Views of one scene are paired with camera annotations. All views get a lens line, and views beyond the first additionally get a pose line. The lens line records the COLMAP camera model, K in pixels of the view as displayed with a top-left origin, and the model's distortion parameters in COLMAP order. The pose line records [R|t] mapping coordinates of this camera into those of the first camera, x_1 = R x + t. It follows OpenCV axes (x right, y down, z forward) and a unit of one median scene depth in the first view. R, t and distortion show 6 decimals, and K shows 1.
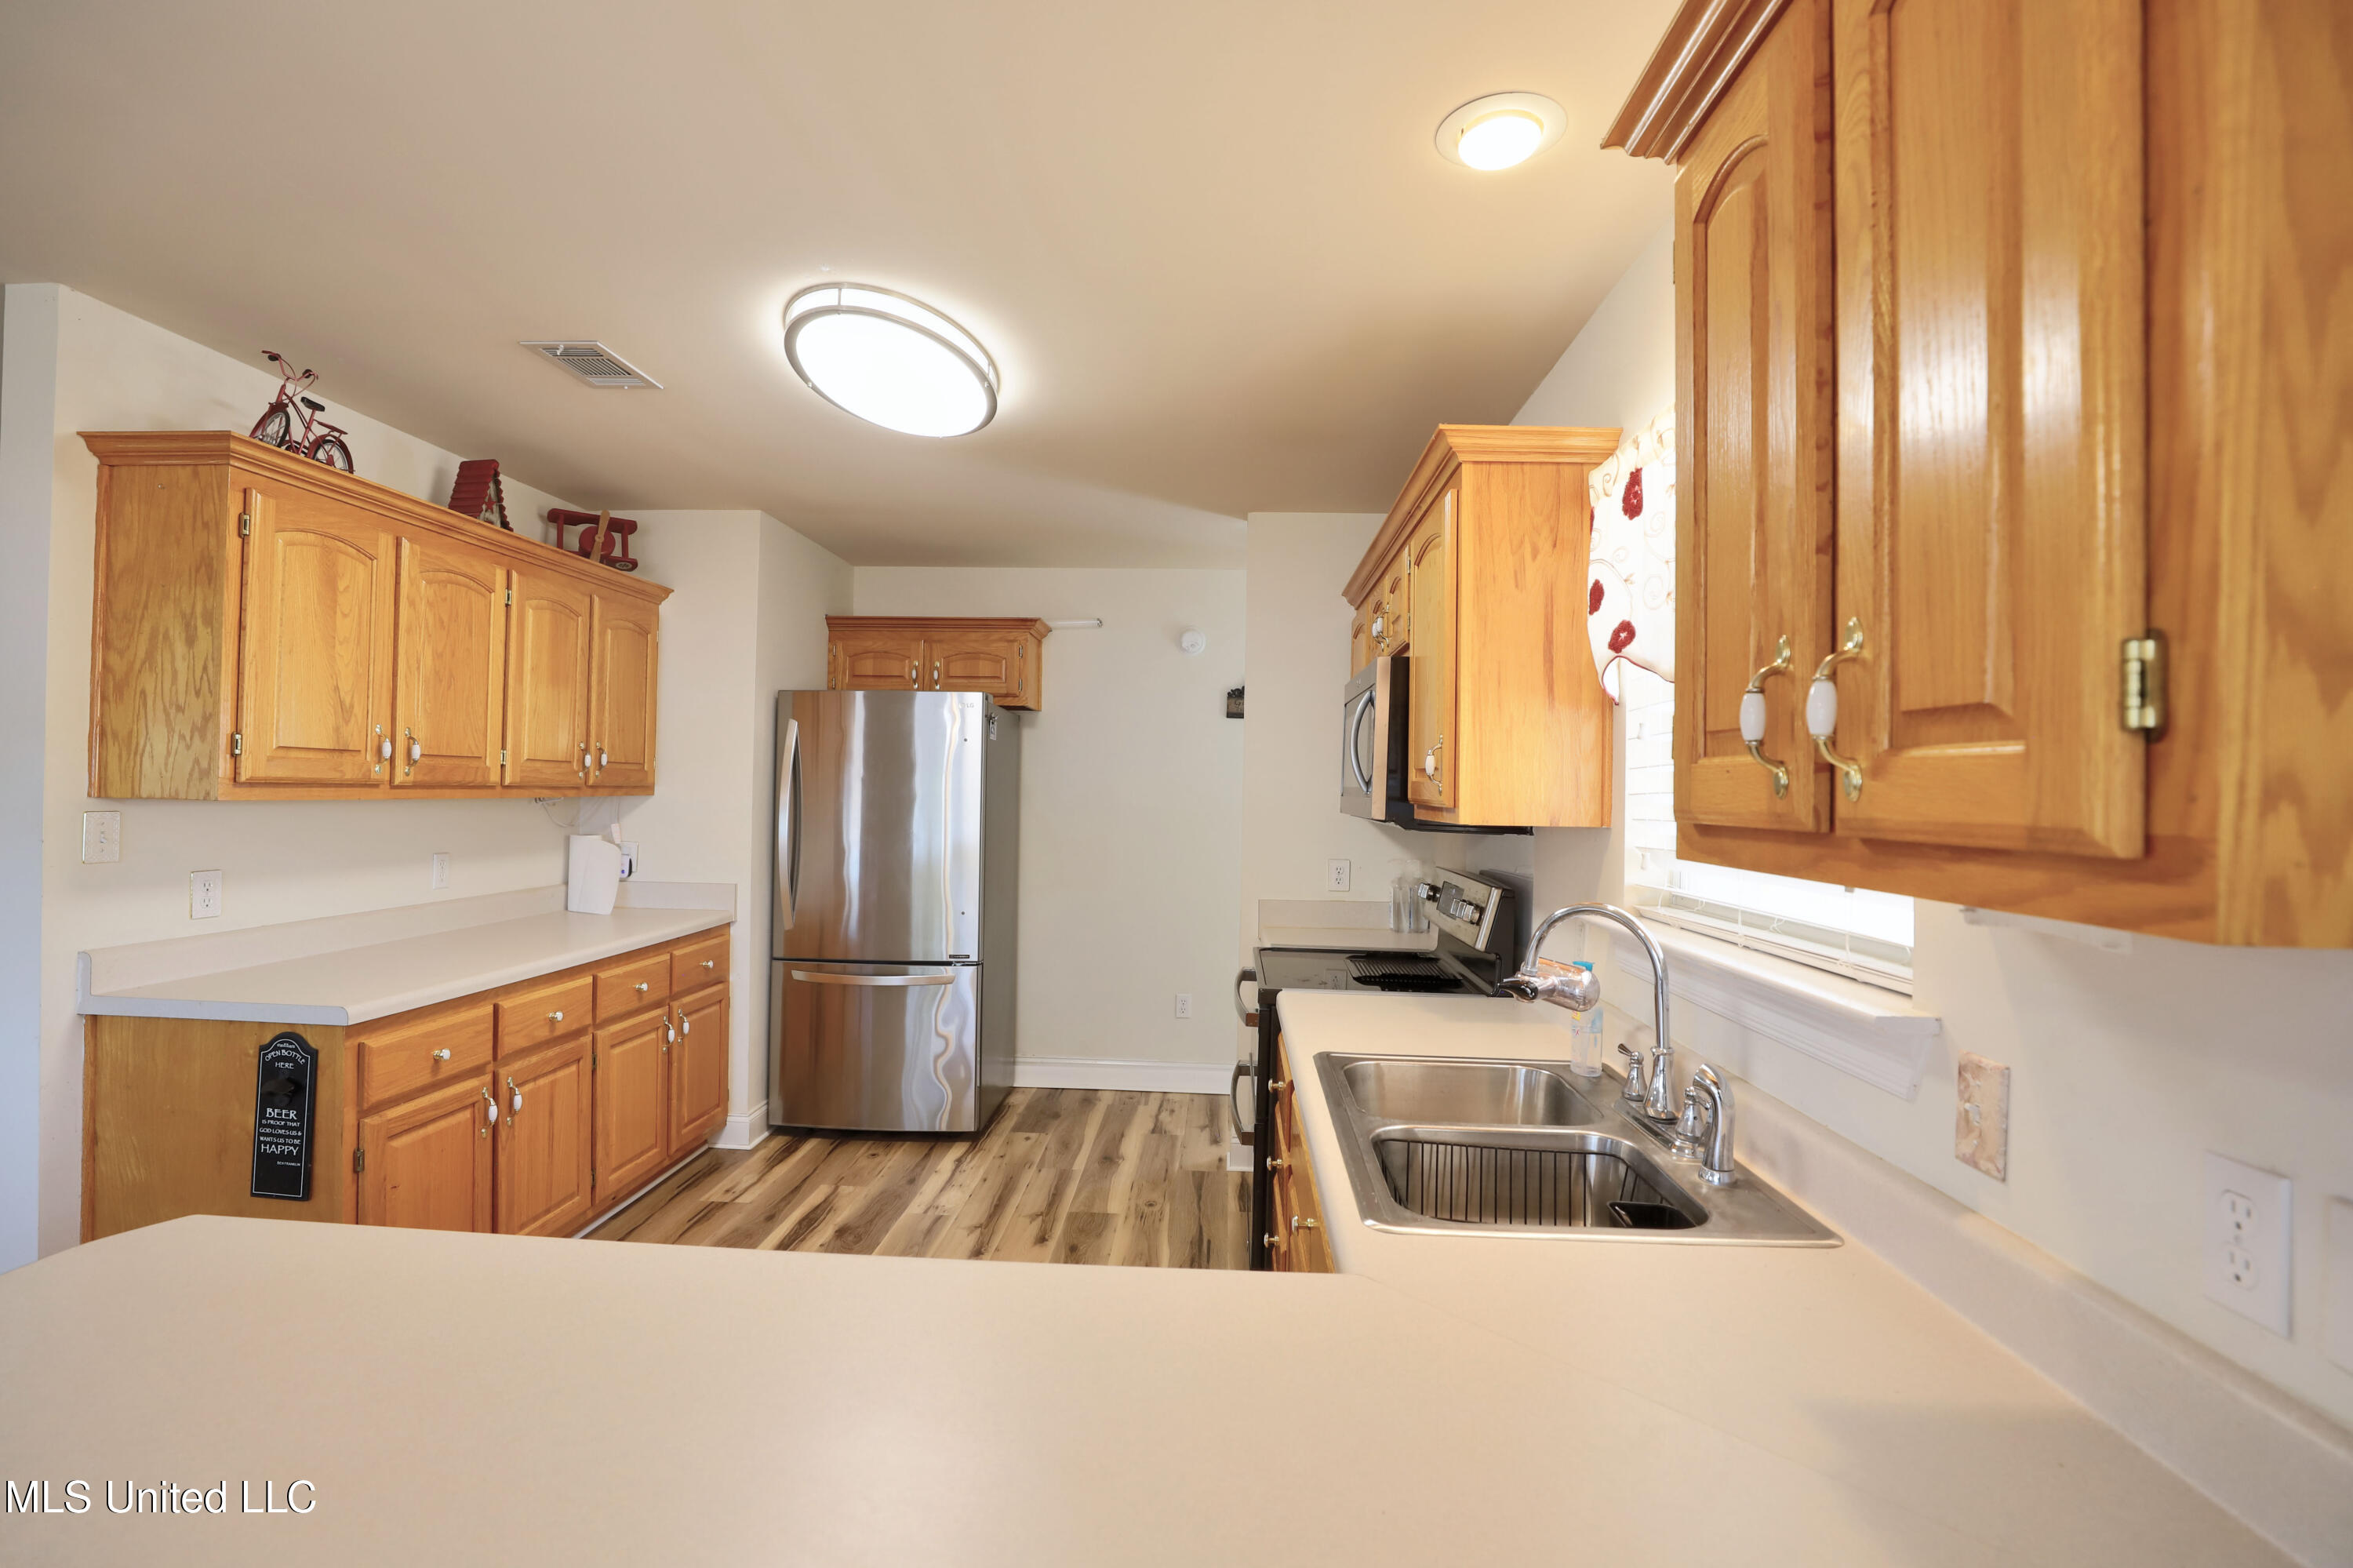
lens RADIAL K [[1075.9, 0, 1179.3], [0, 1075.9, 779.2], [0, 0, 1]] dist [-0.040710, 0.009866]
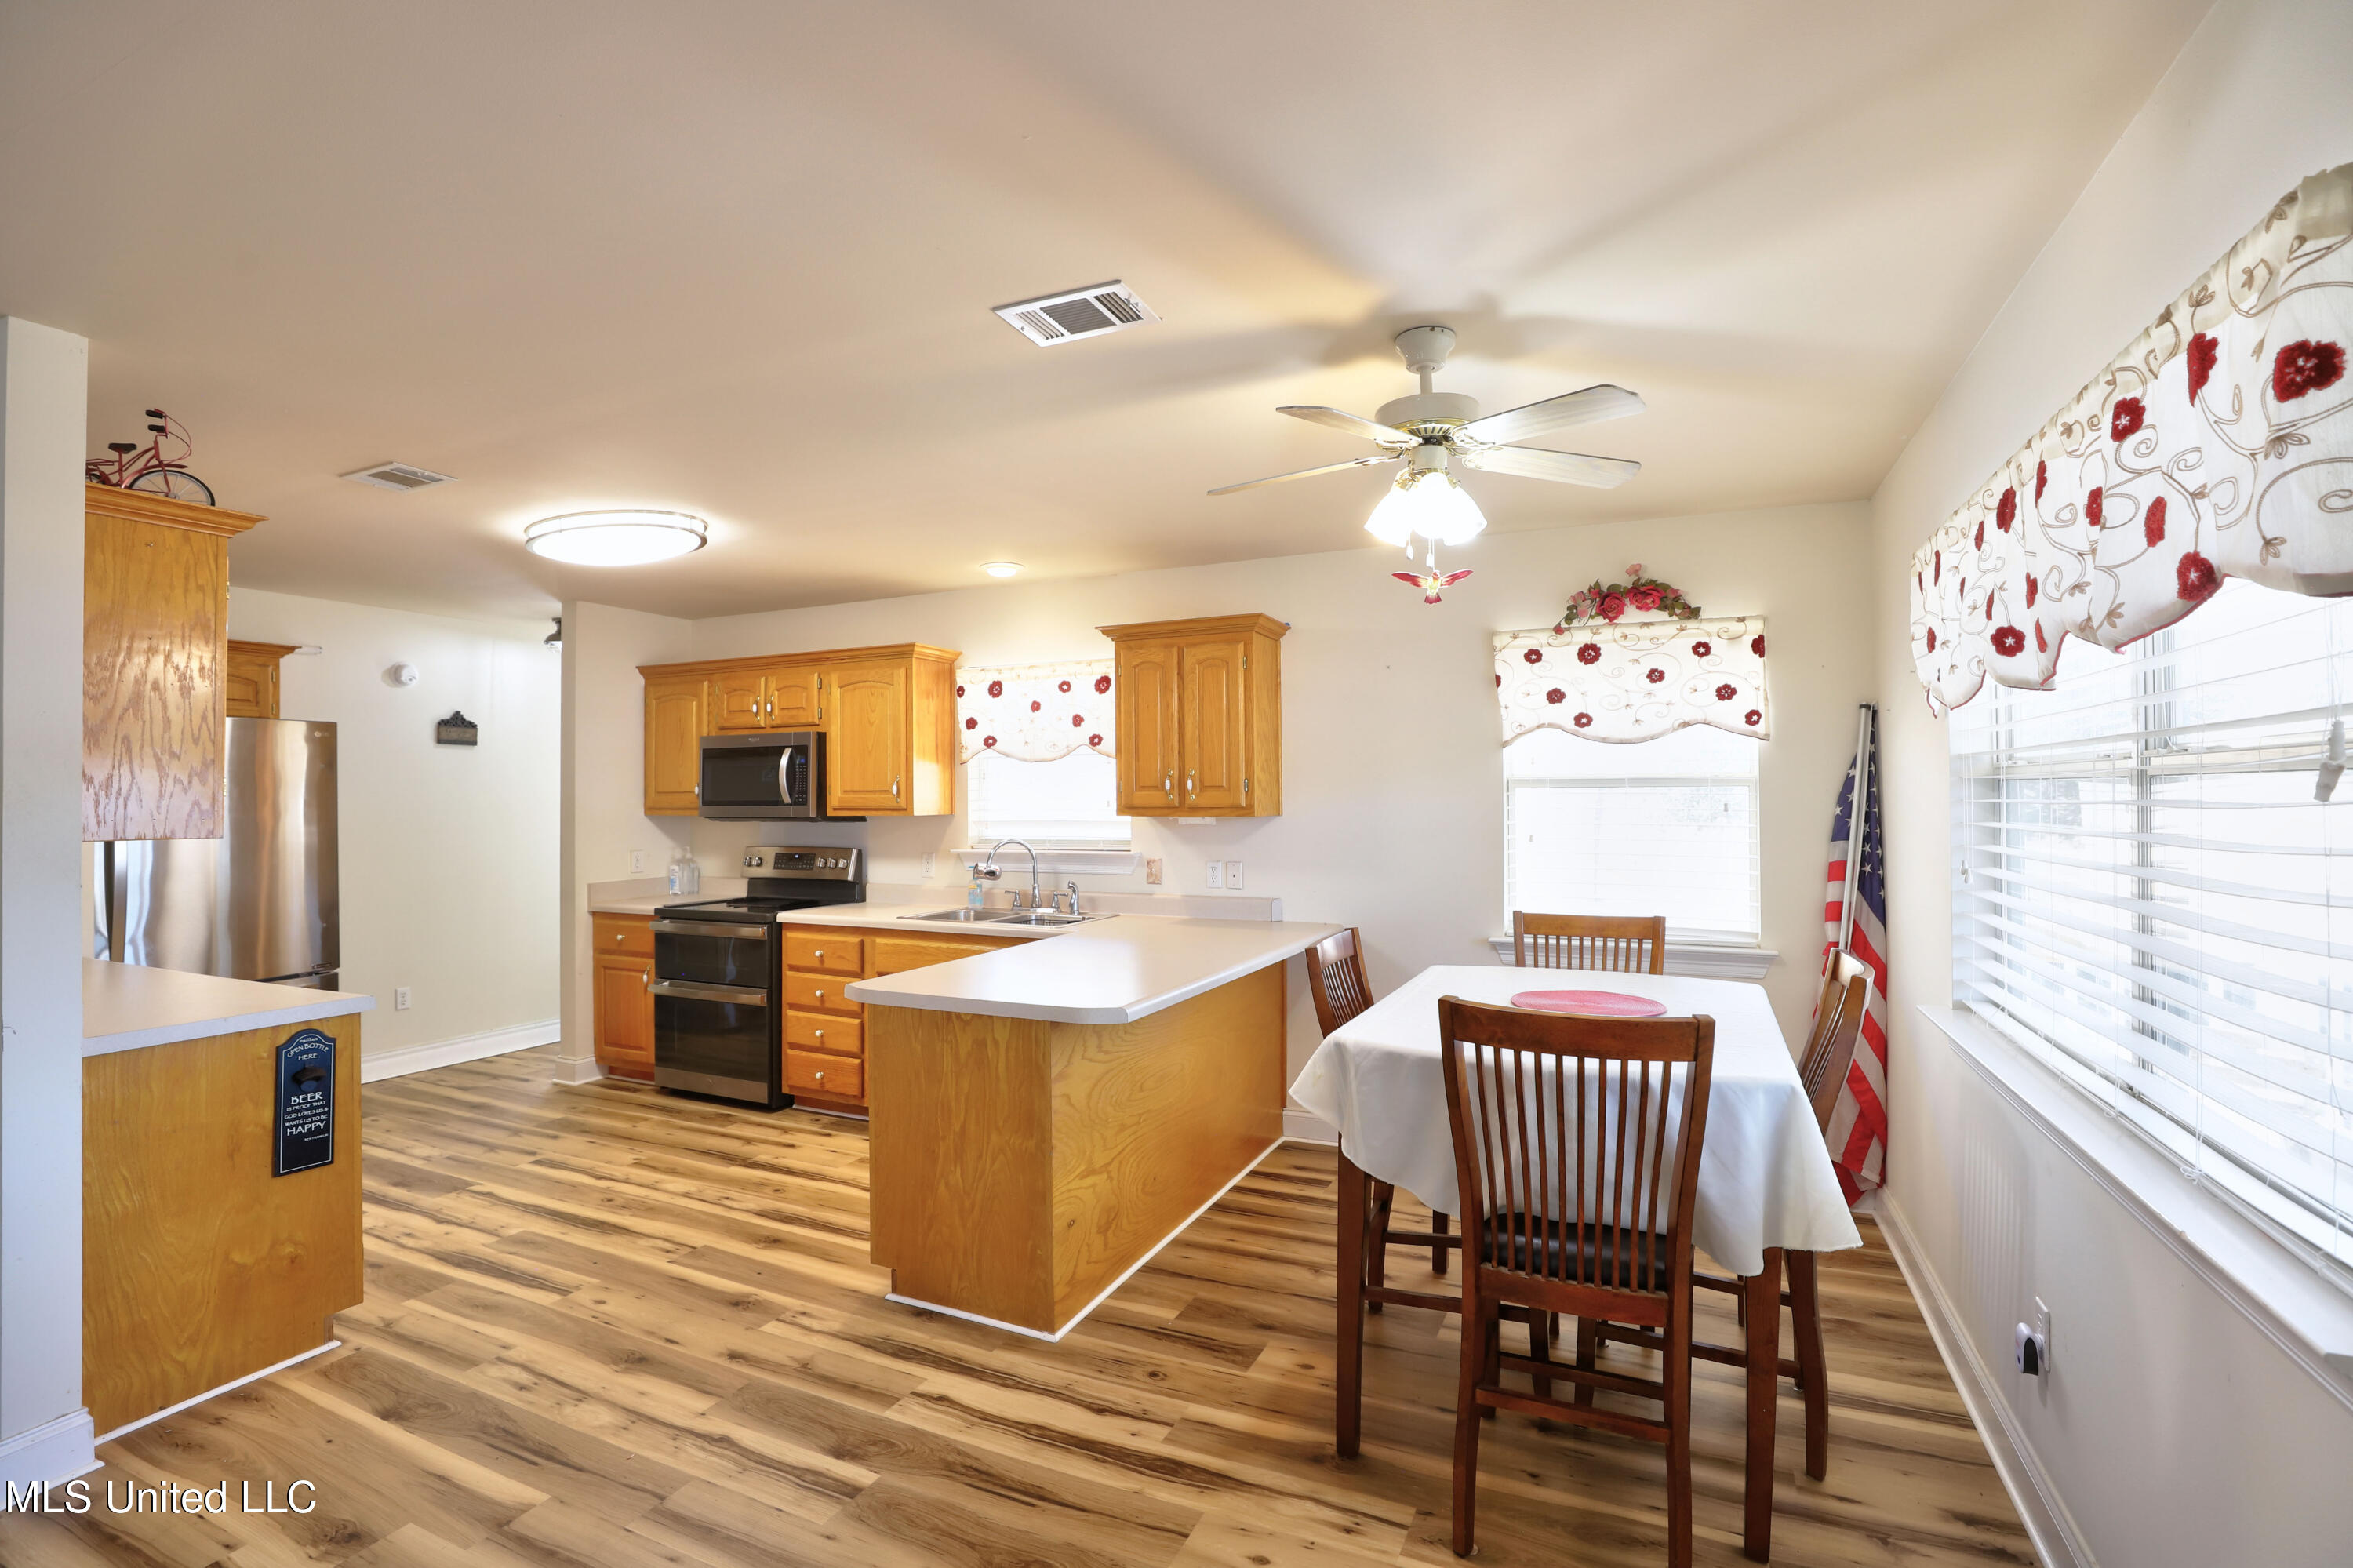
lens RADIAL K [[1075.9, 0, 1171.0], [0, 1075.9, 777.3], [0, 0, 1]] dist [-0.040710, 0.009866]
pose [[0.379149, -0.005988, 0.925316, -1.331741], [0.007023, 0.999969, 0.003593, -0.035211], [-0.925309, 0.005136, 0.379180, -0.304734]]
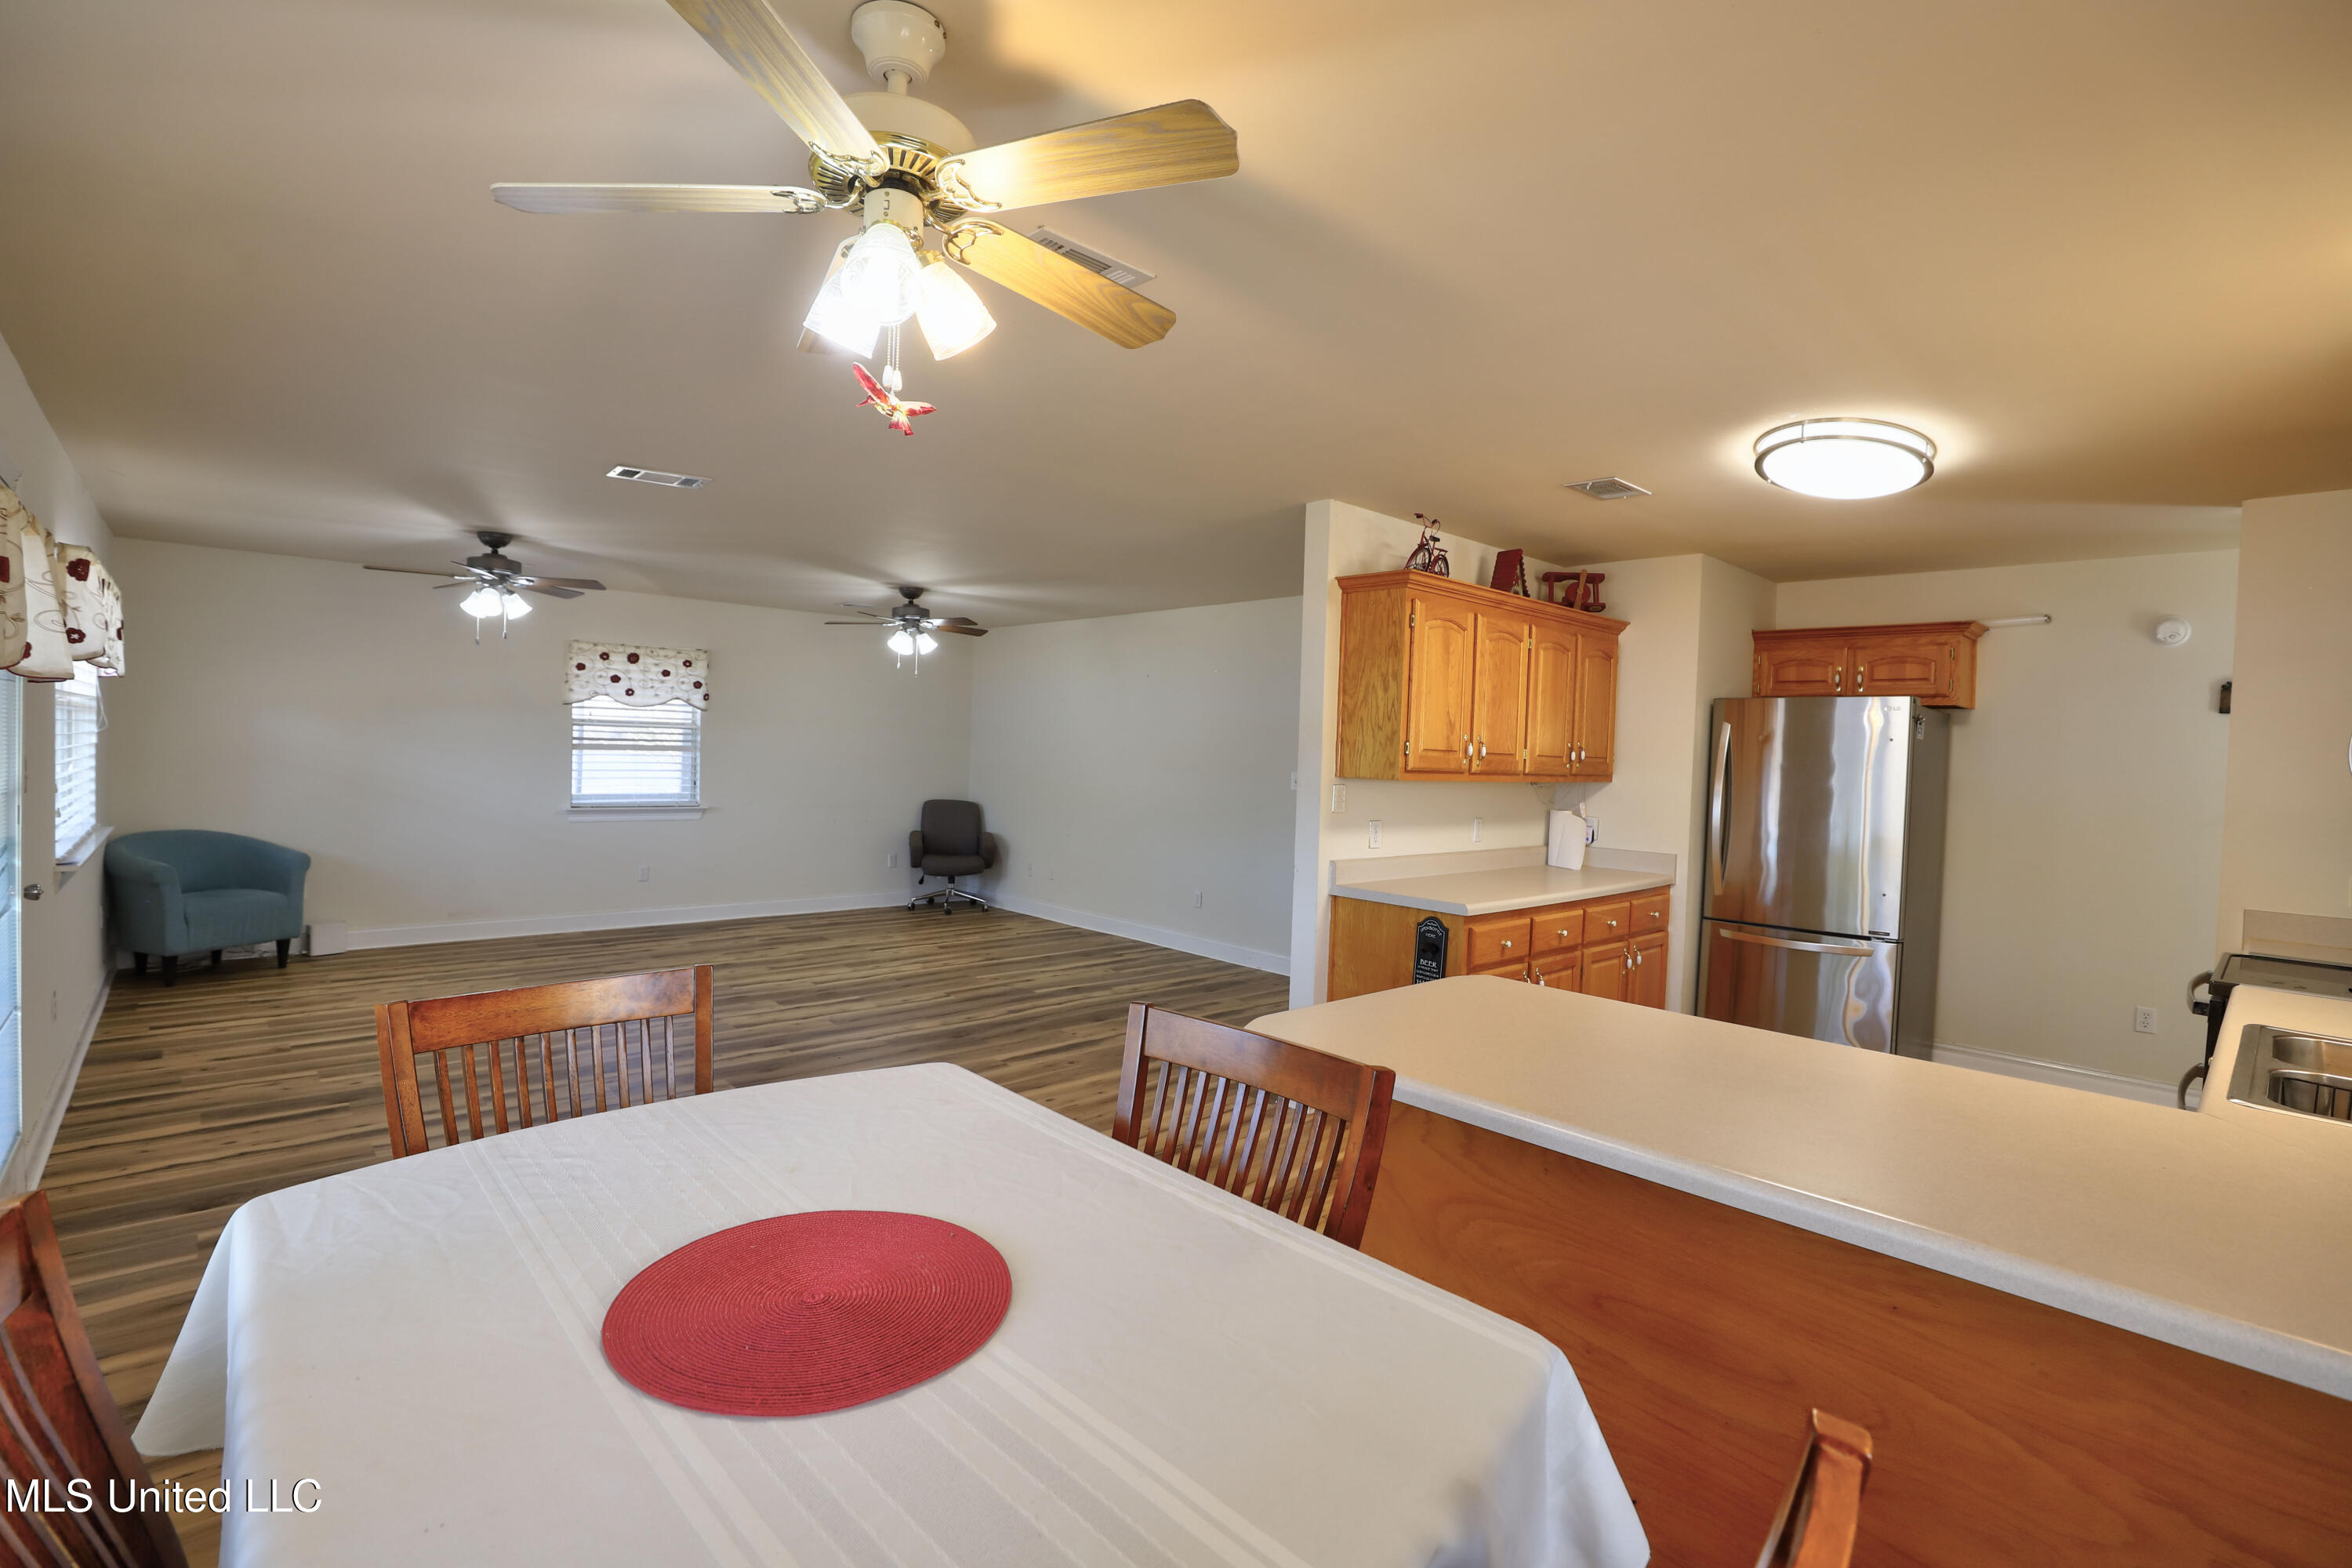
lens RADIAL K [[1075.4, 0, 1174.4], [0, 1075.4, 779.1], [0, 0, 1]] dist [-0.040710, 0.009866]
pose [[0.713054, 0.025049, -0.700662, 0.061489], [-0.014846, 0.999677, 0.020630, -0.011173], [0.700952, -0.004308, 0.713195, -0.462375]]
